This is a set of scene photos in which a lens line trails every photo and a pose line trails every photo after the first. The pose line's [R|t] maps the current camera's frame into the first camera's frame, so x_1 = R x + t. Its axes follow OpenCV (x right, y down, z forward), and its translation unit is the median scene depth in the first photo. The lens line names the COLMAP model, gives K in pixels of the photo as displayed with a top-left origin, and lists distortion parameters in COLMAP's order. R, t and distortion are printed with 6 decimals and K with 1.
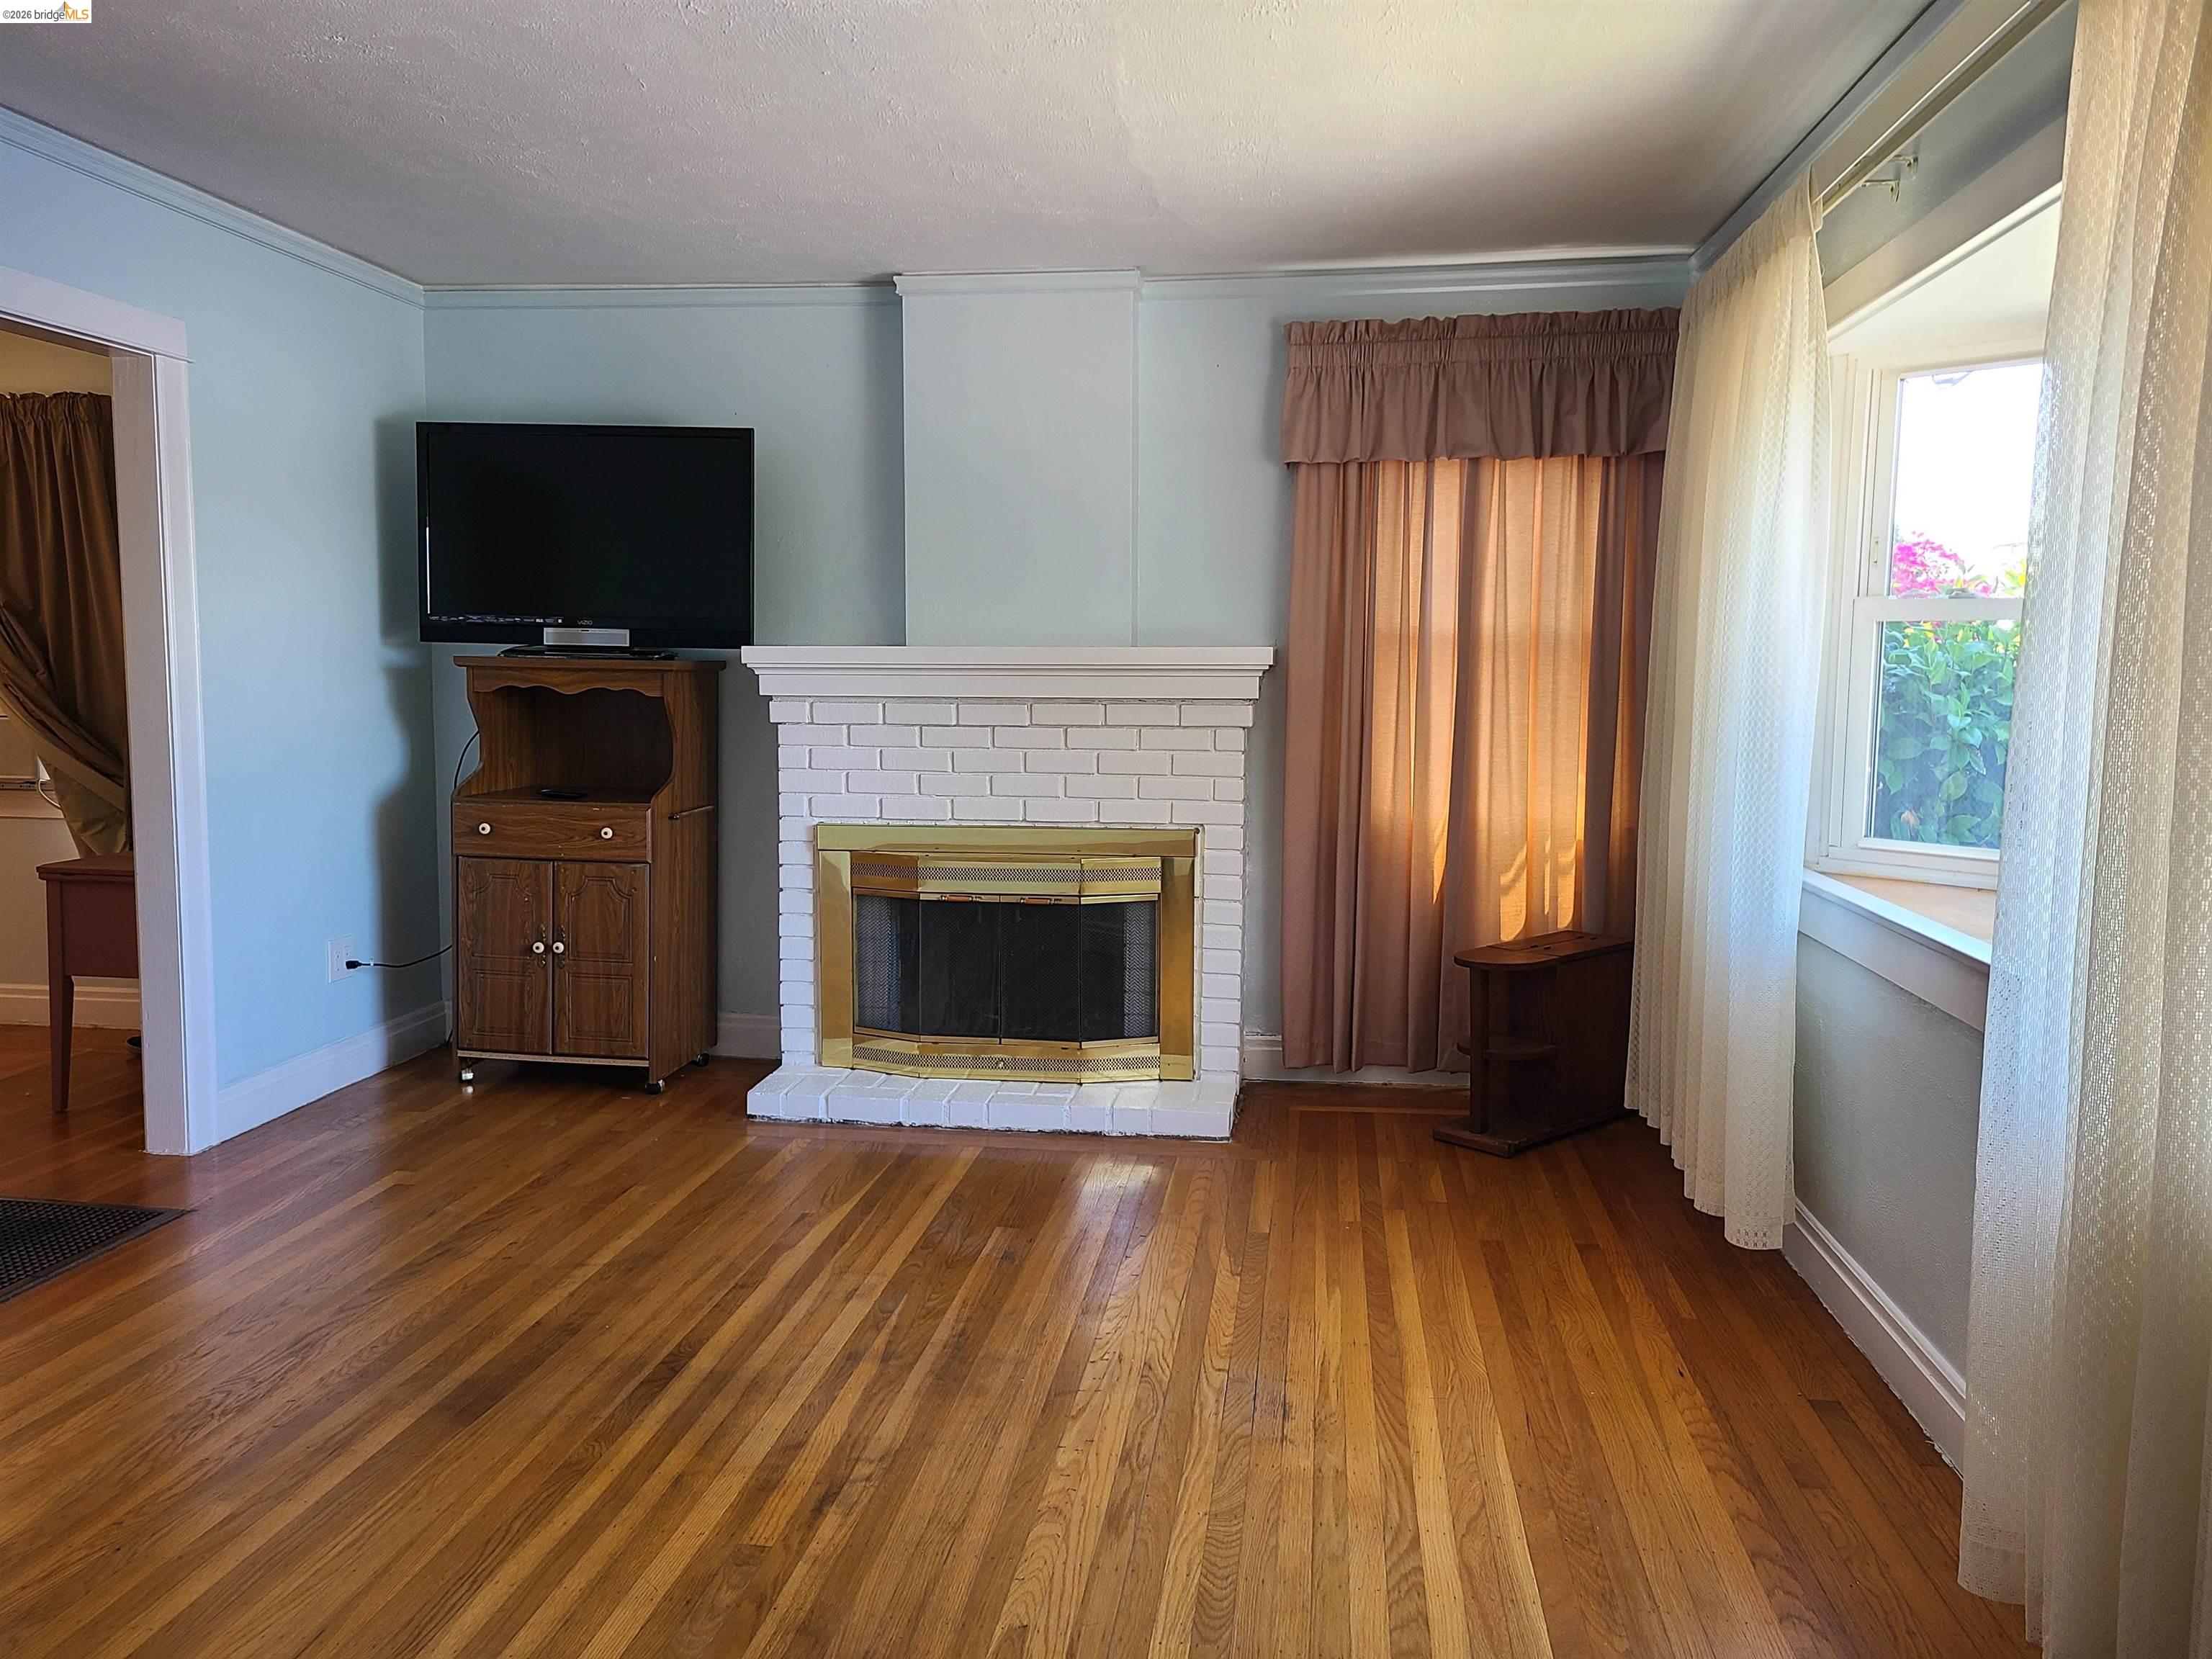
lens RADIAL K [[1654.8, 0, 1095.4], [0, 1654.8, 814.6], [0, 0, 1]] dist [0.023909, 0.002114]
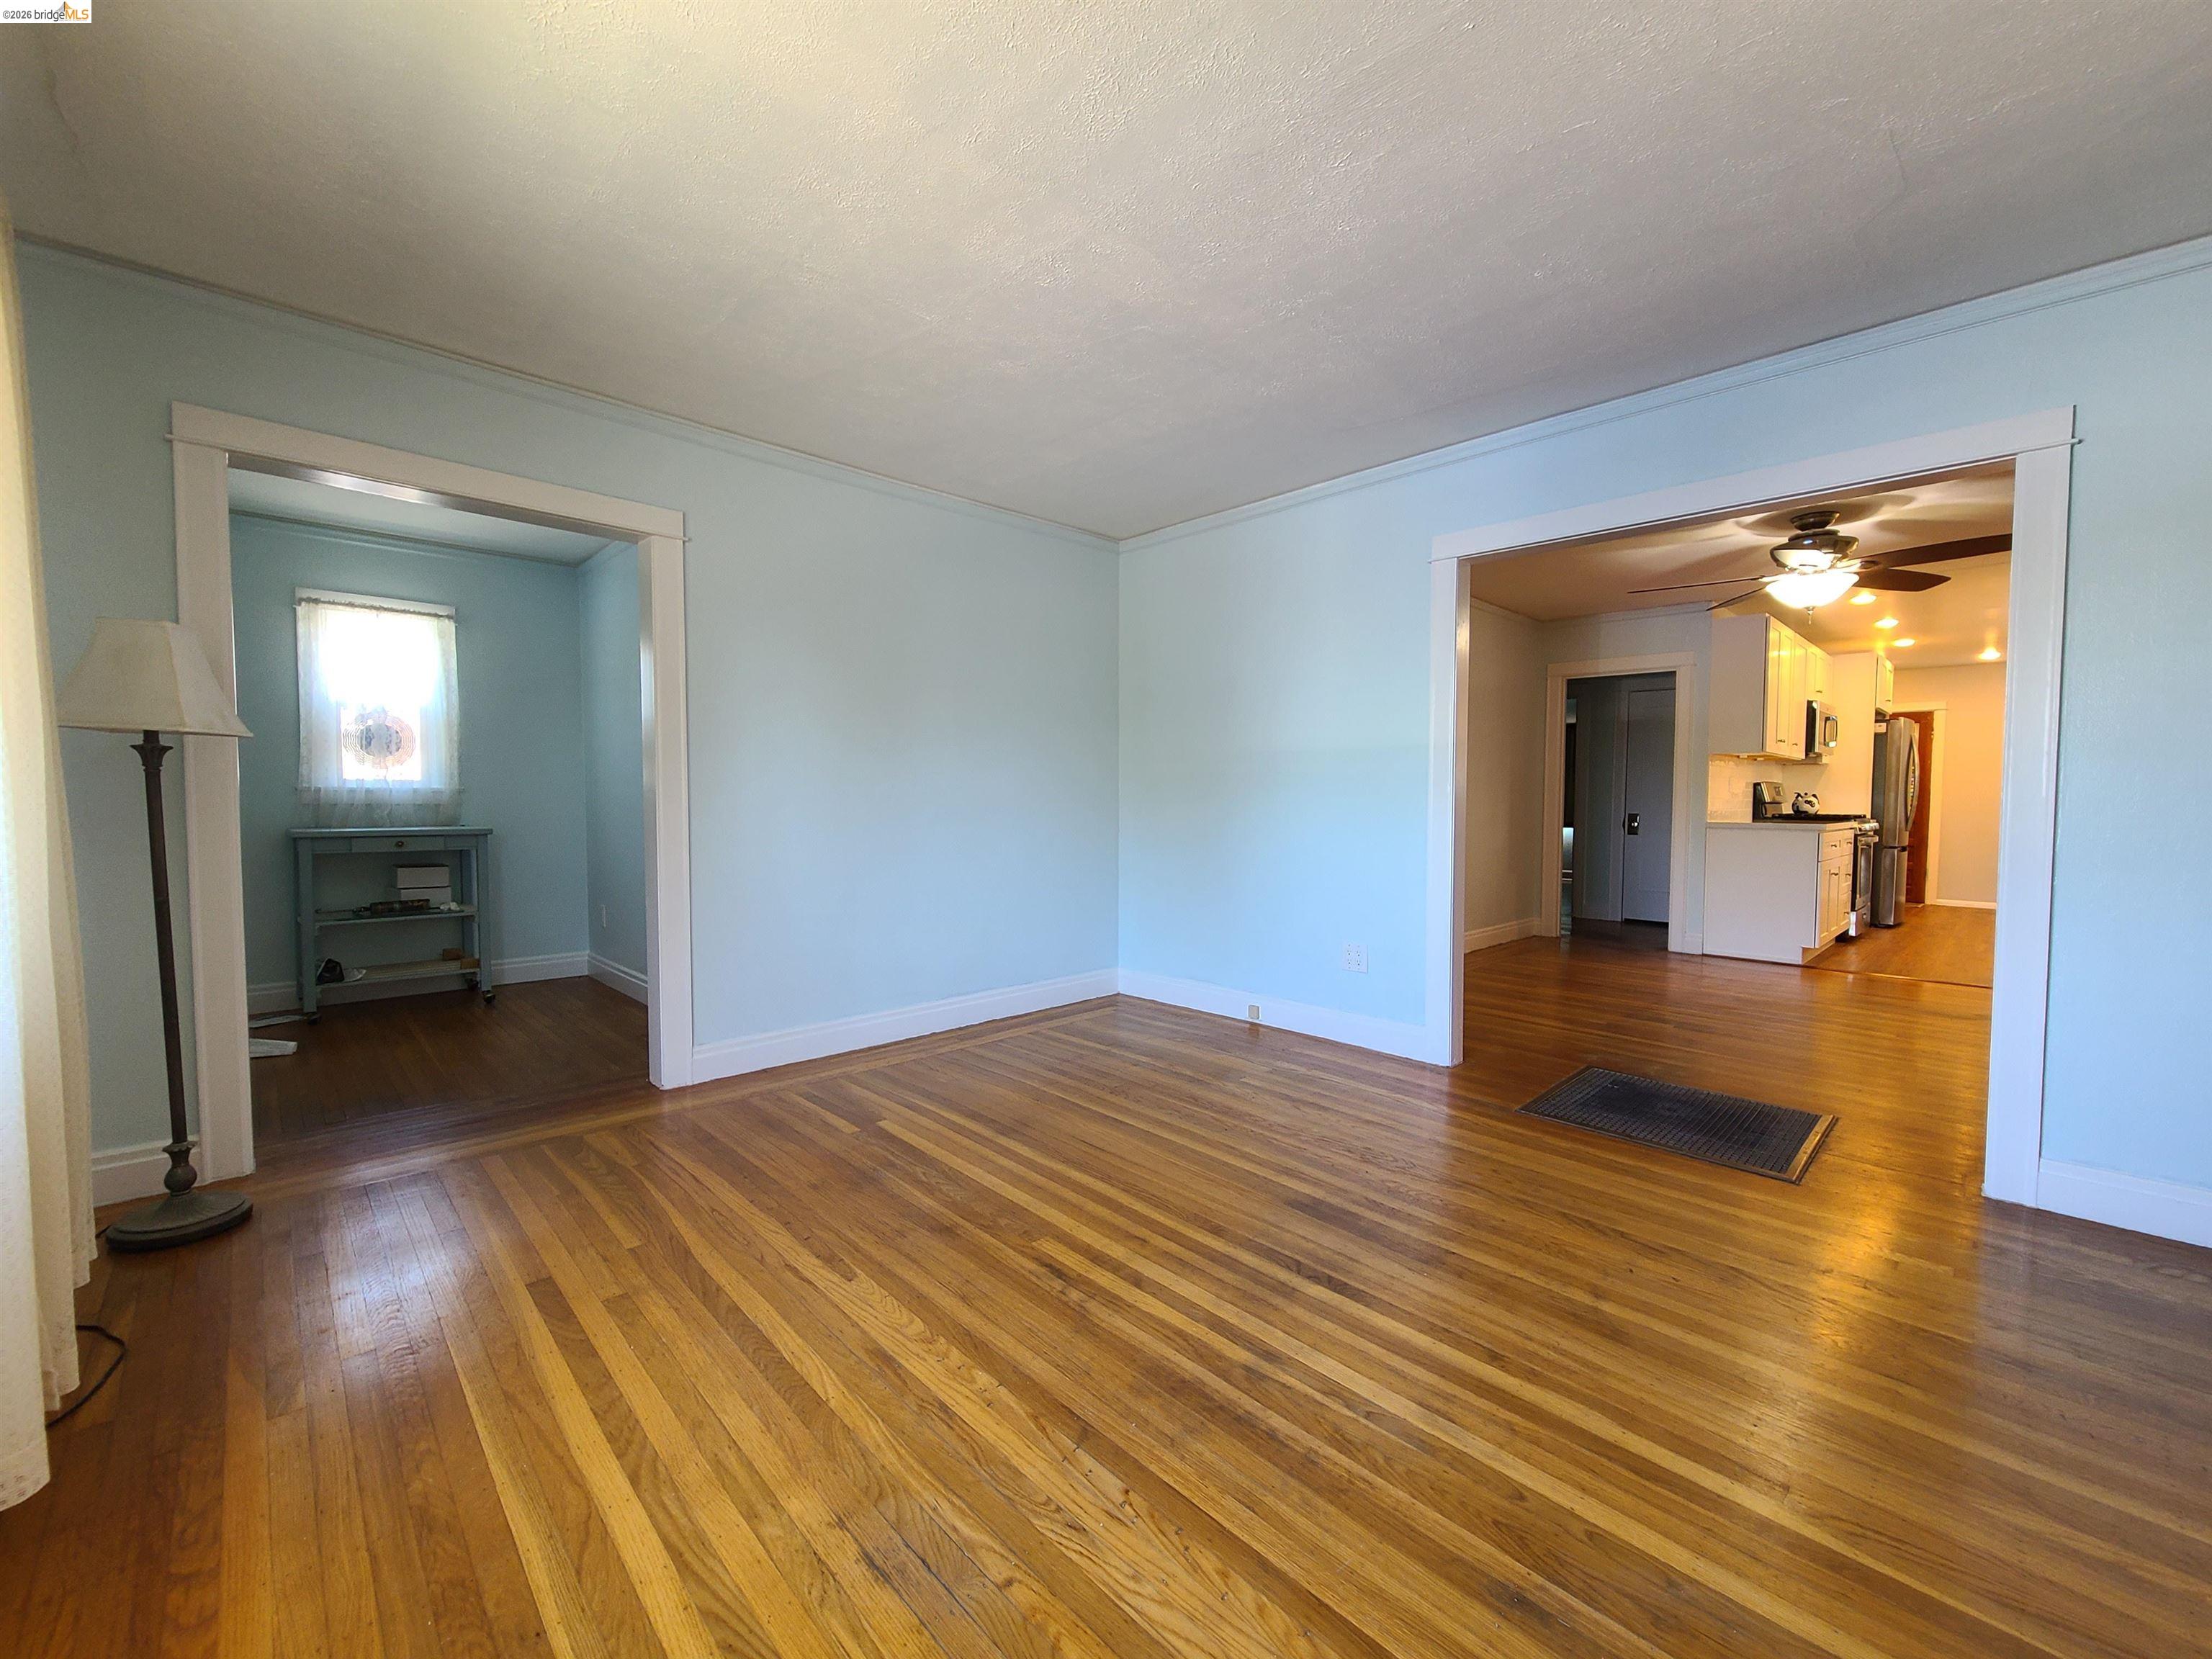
lens RADIAL K [[901.2, 0, 1101.6], [0, 901.2, 831.9], [0, 0, 1]] dist [-0.004025, -0.001434]
pose [[-0.625703, 0.022381, -0.779740, 0.262482], [-0.088824, 0.991043, 0.099724, -0.035708], [0.774987, 0.131657, -0.618111, 0.904737]]
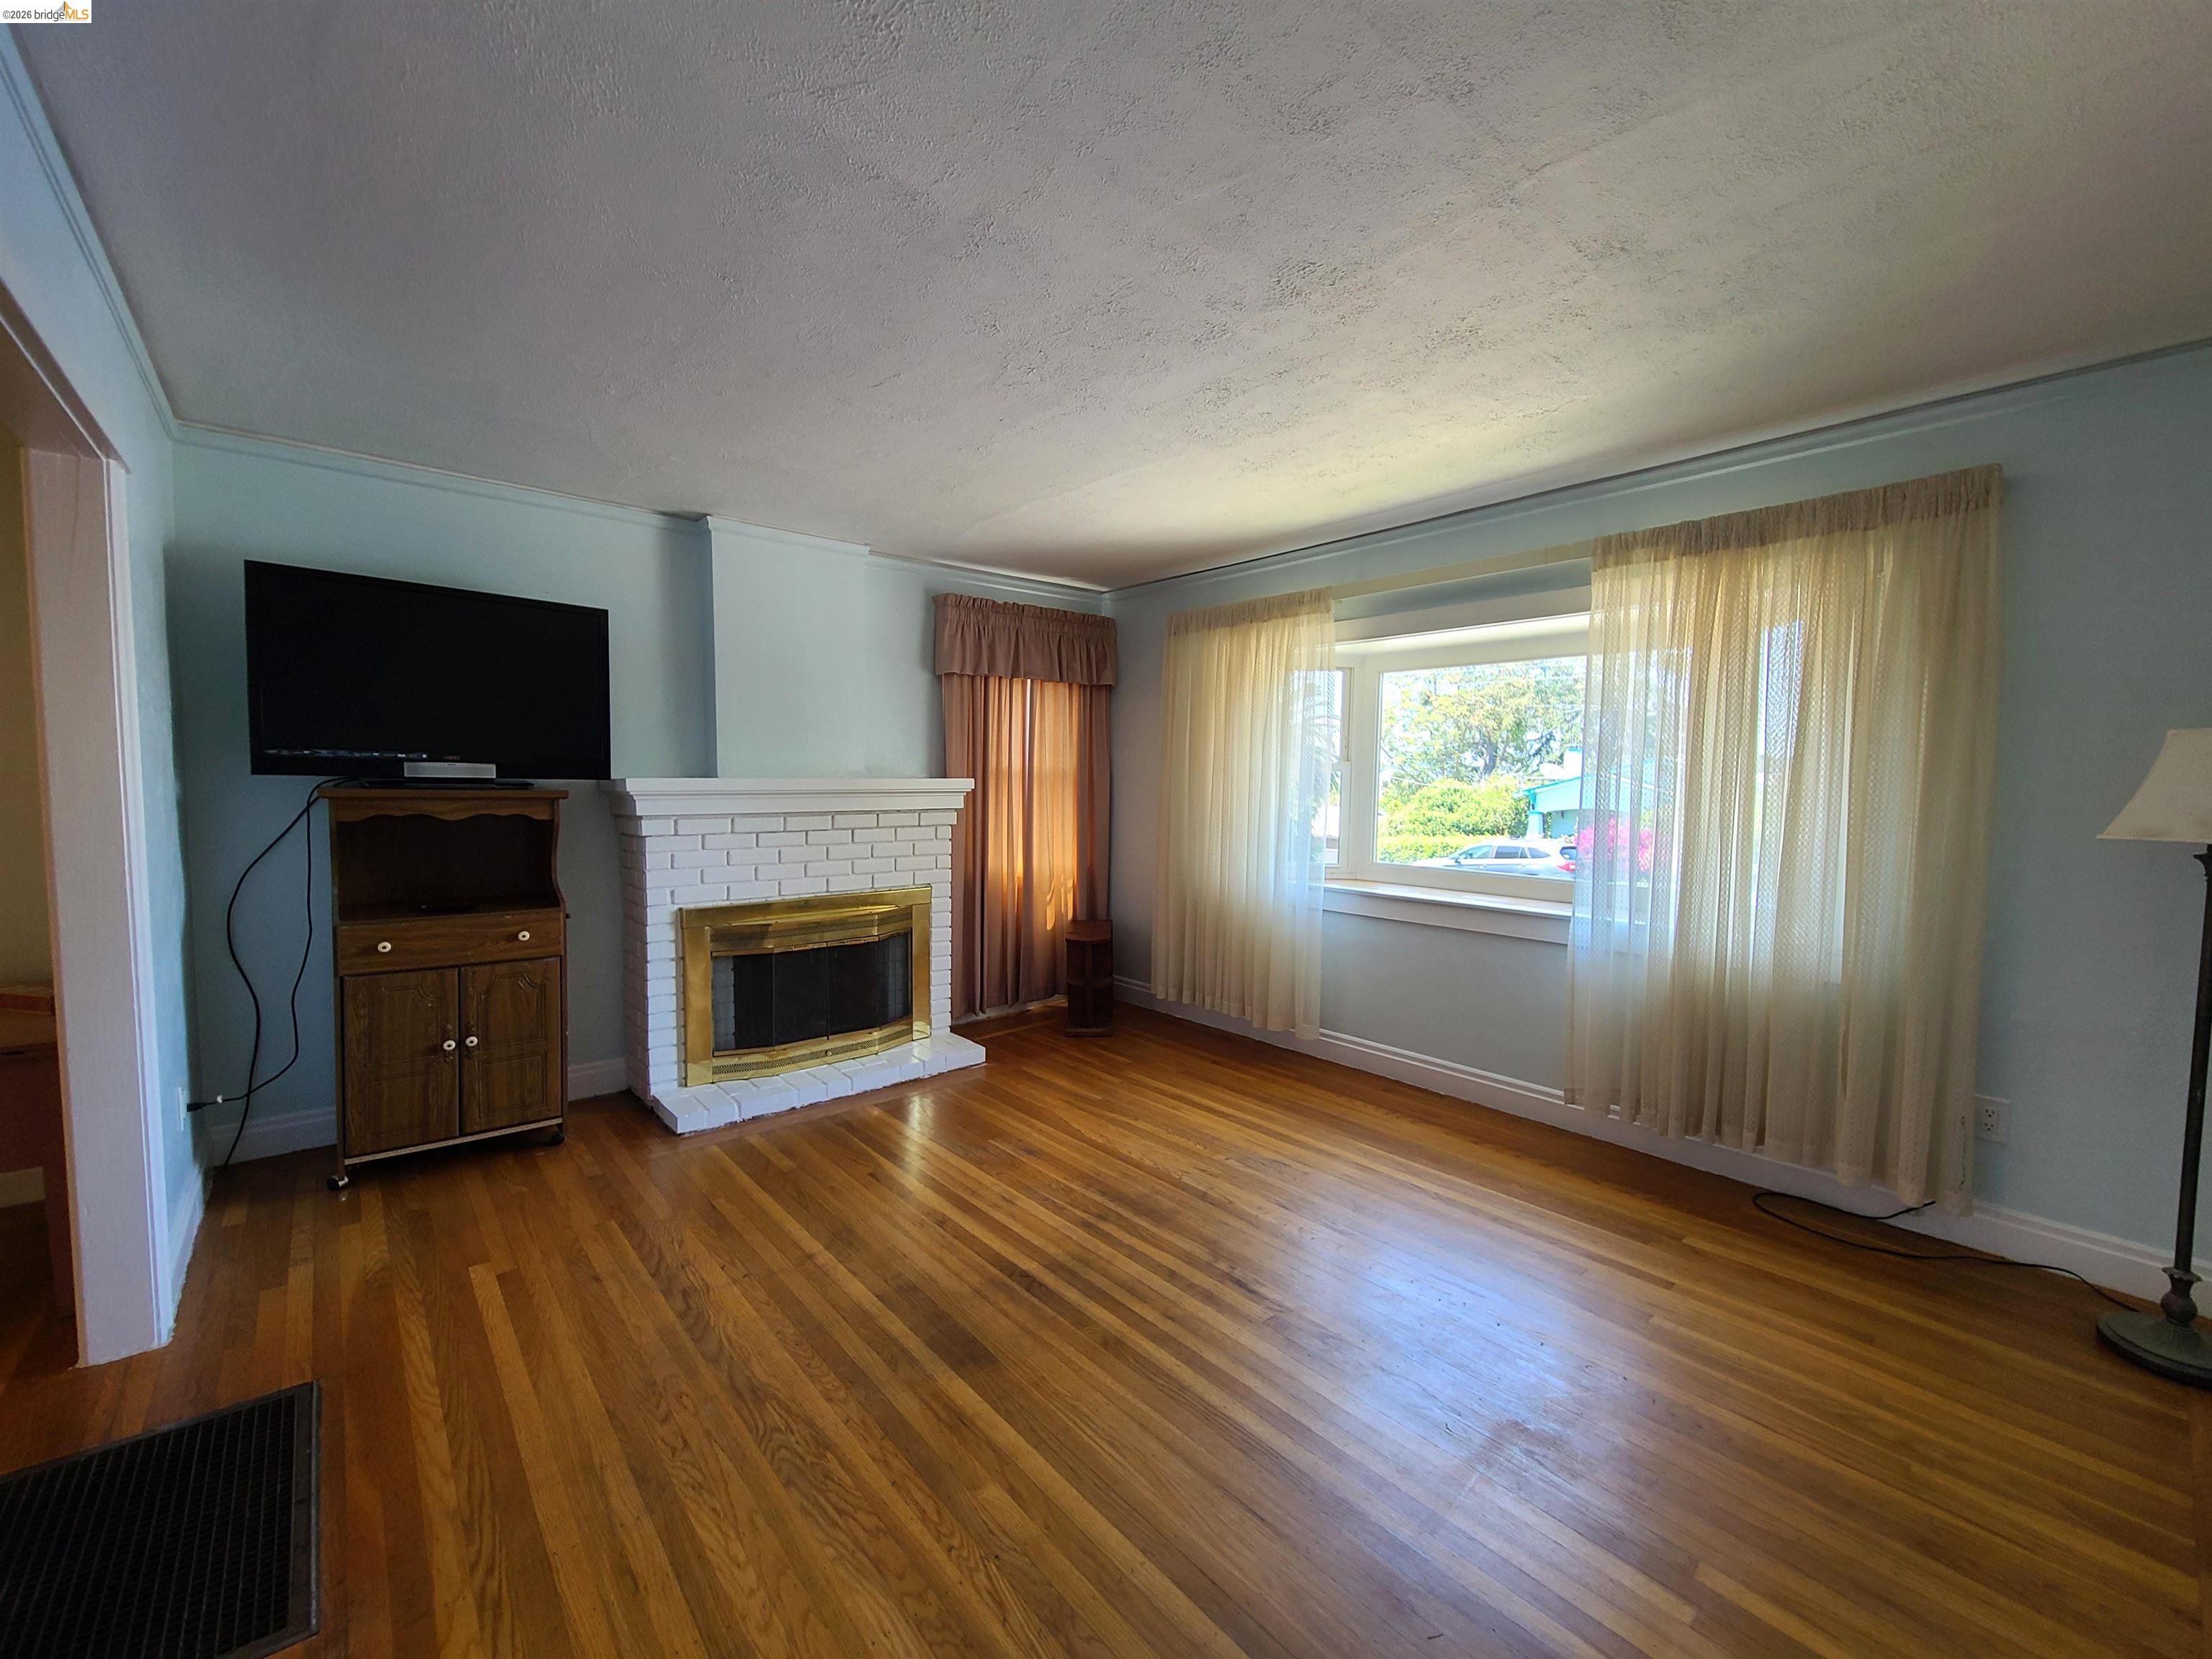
lens RADIAL K [[901.2, 0, 1116.5], [0, 901.2, 843.8], [0, 0, 1]] dist [-0.004025, -0.001434]
pose [[0.654235, -0.056567, 0.754173, -0.566074], [0.068528, 0.997531, 0.015373, -0.040275], [-0.753180, 0.041624, 0.656496, 0.287905]]
